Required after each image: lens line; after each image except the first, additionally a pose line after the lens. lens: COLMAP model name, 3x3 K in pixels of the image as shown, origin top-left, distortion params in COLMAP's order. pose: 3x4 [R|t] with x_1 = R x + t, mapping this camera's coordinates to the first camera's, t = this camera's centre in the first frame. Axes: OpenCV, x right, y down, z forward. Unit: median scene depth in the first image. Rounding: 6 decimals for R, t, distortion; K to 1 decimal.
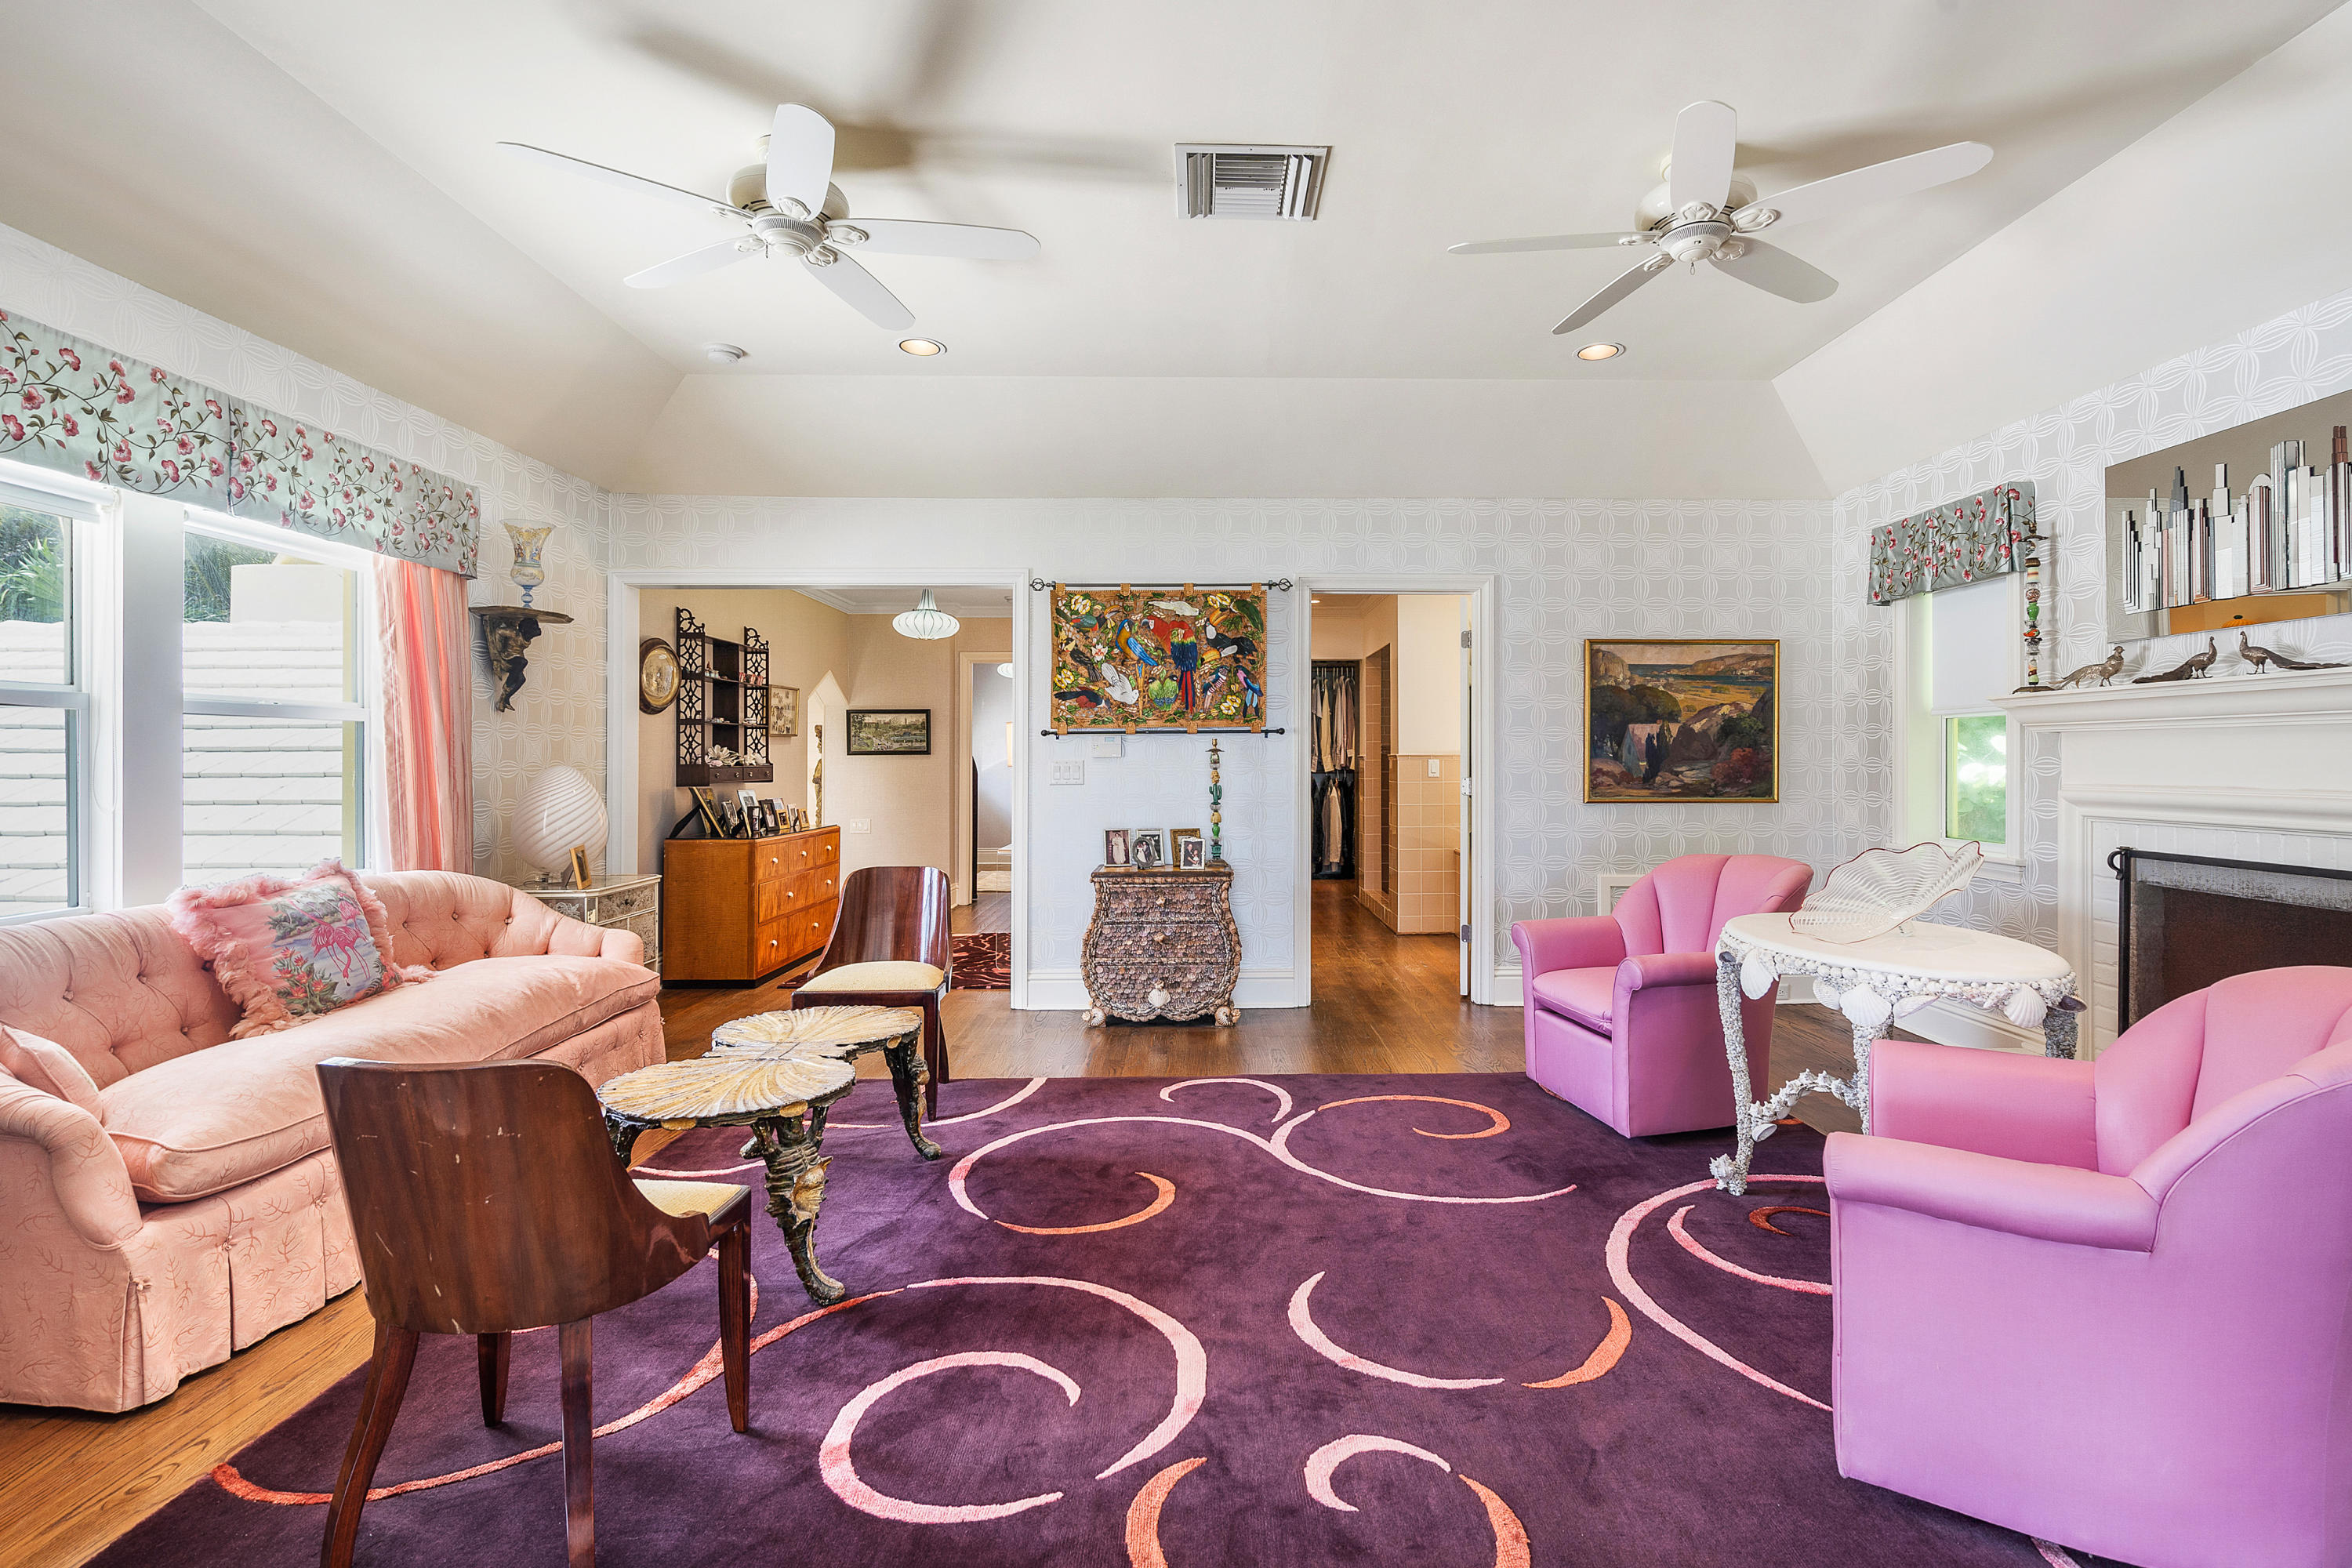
lens RADIAL K [[1082.4, 0, 1179.6], [0, 1082.4, 752.9], [0, 0, 1]] dist [-0.000130, -0.000005]
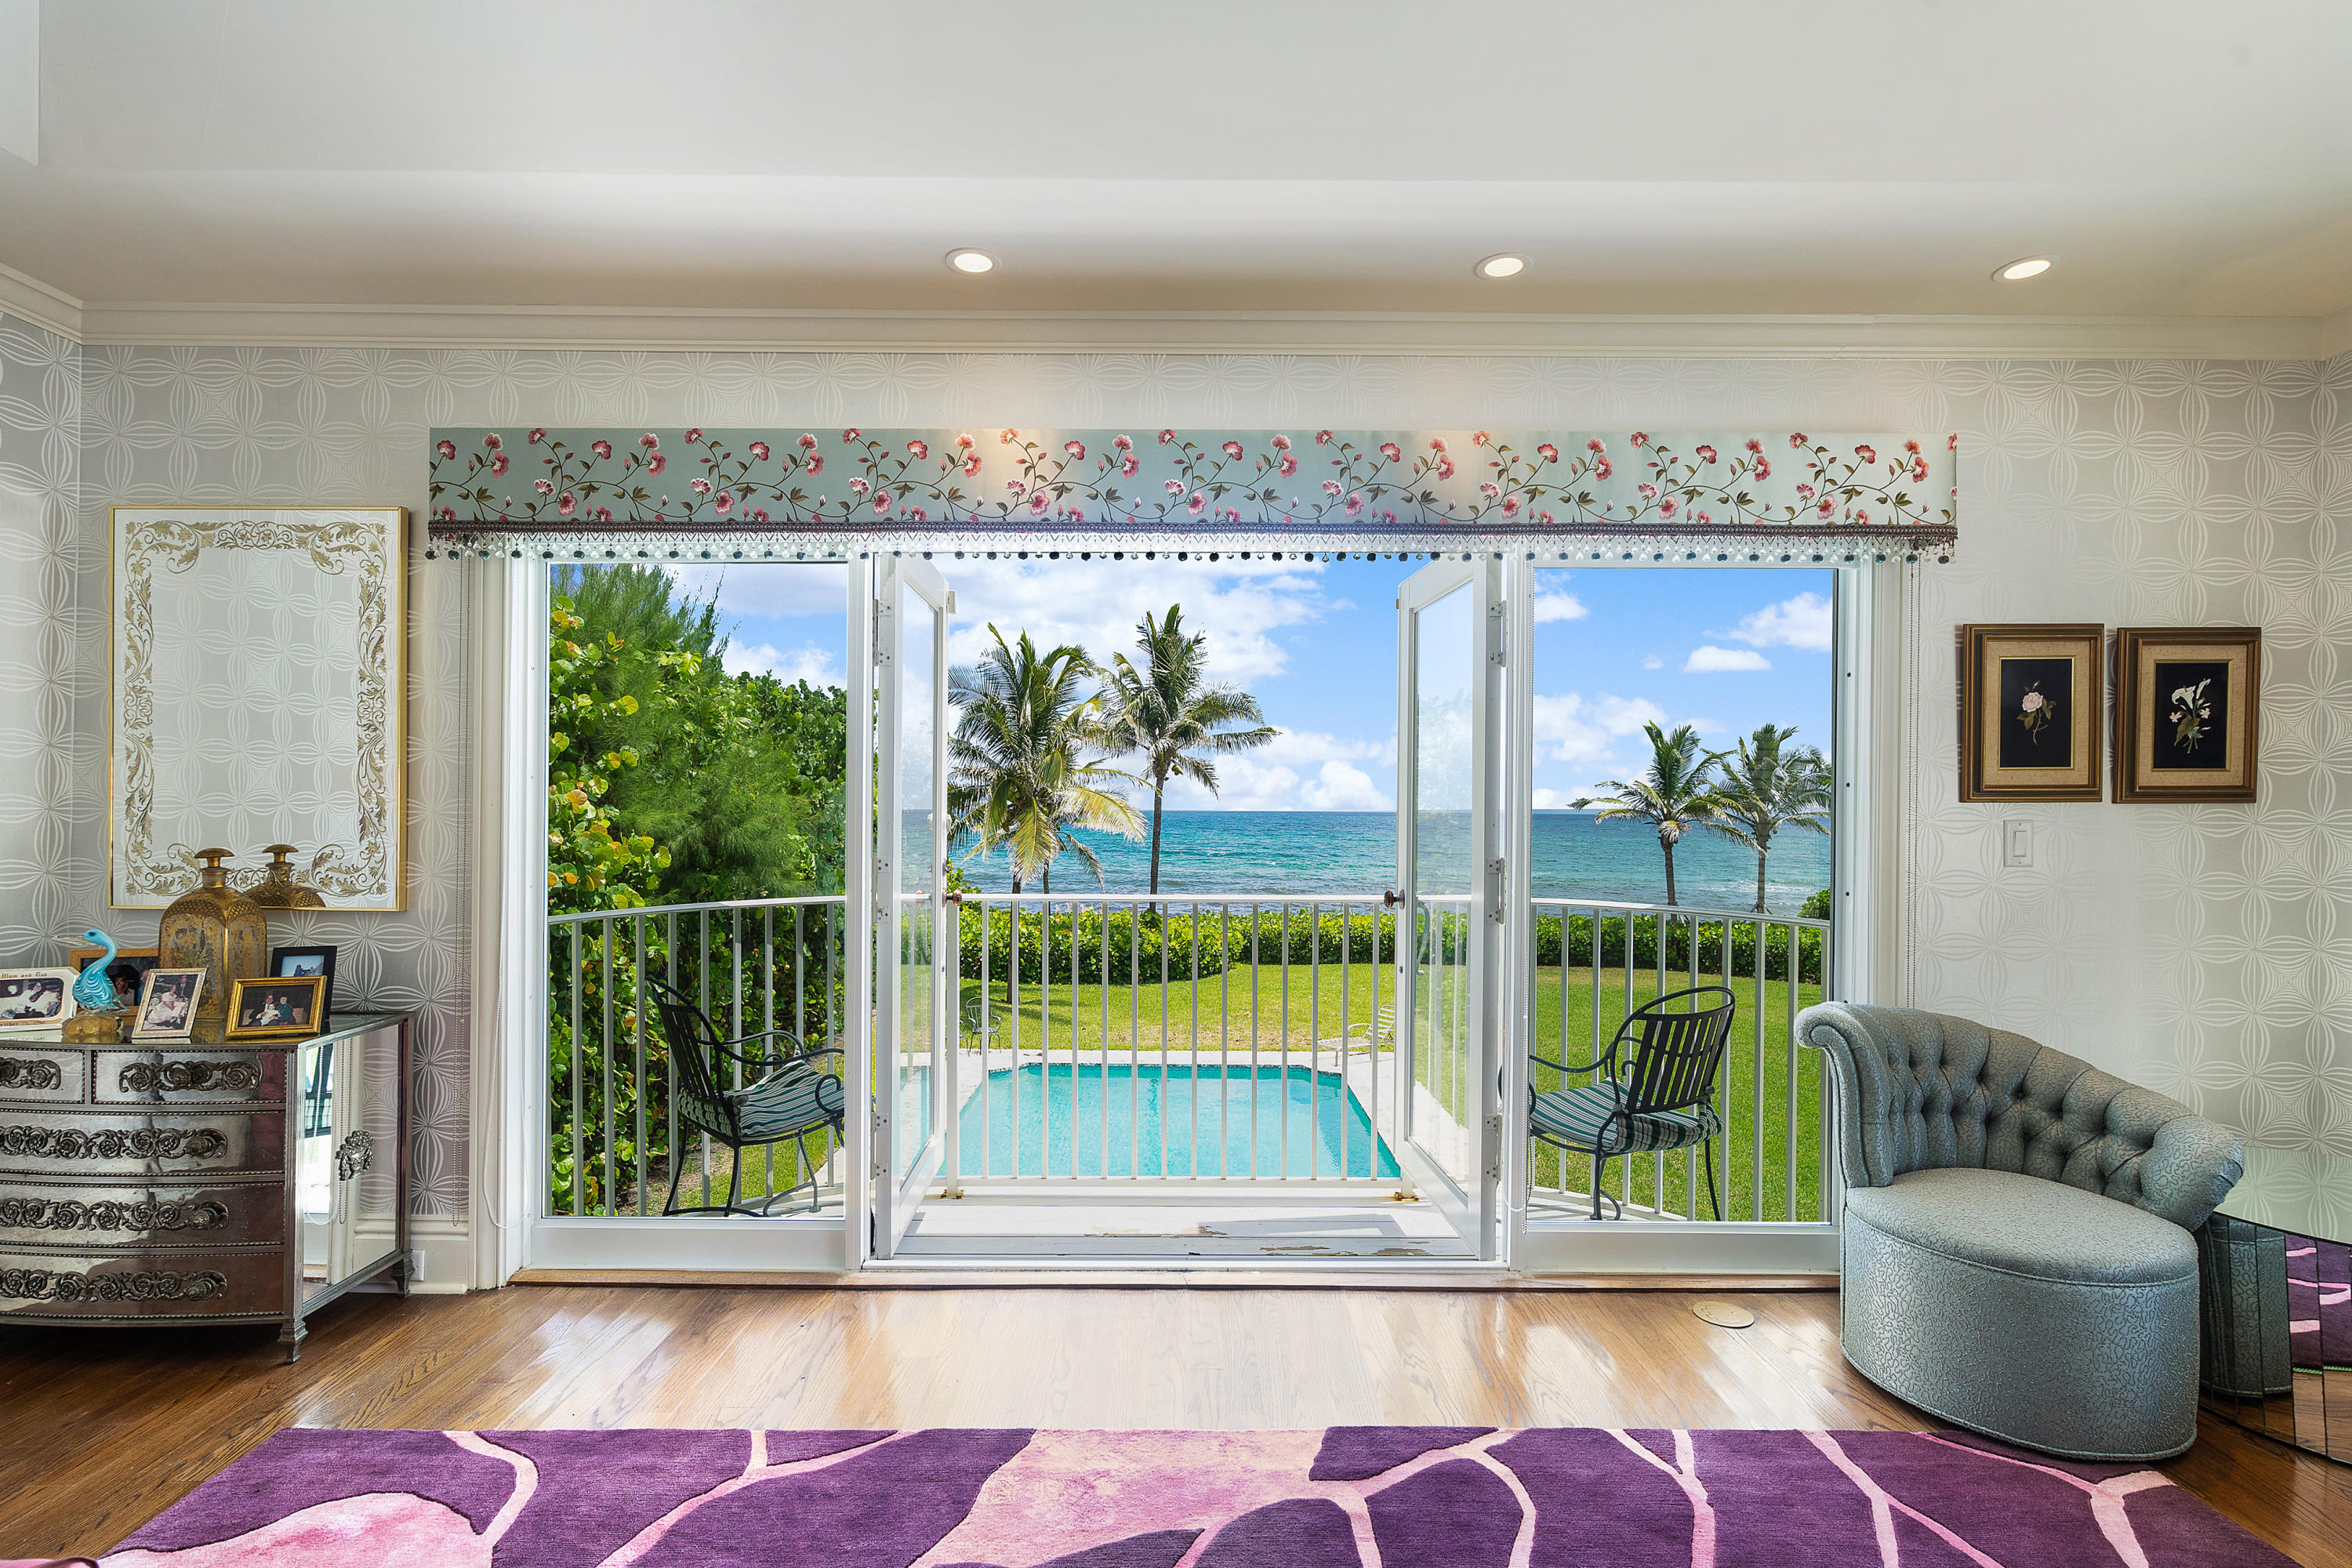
lens RADIAL K [[1075.7, 0, 1178.0], [0, 1075.7, 835.4], [0, 0, 1]] dist [-0.000569, -0.000031]
pose [[0.010446, 0.005407, -0.999931, 0.000882], [-0.005416, 0.999971, 0.005351, -0.001430], [0.999931, 0.005360, 0.010475, 0.349749]]
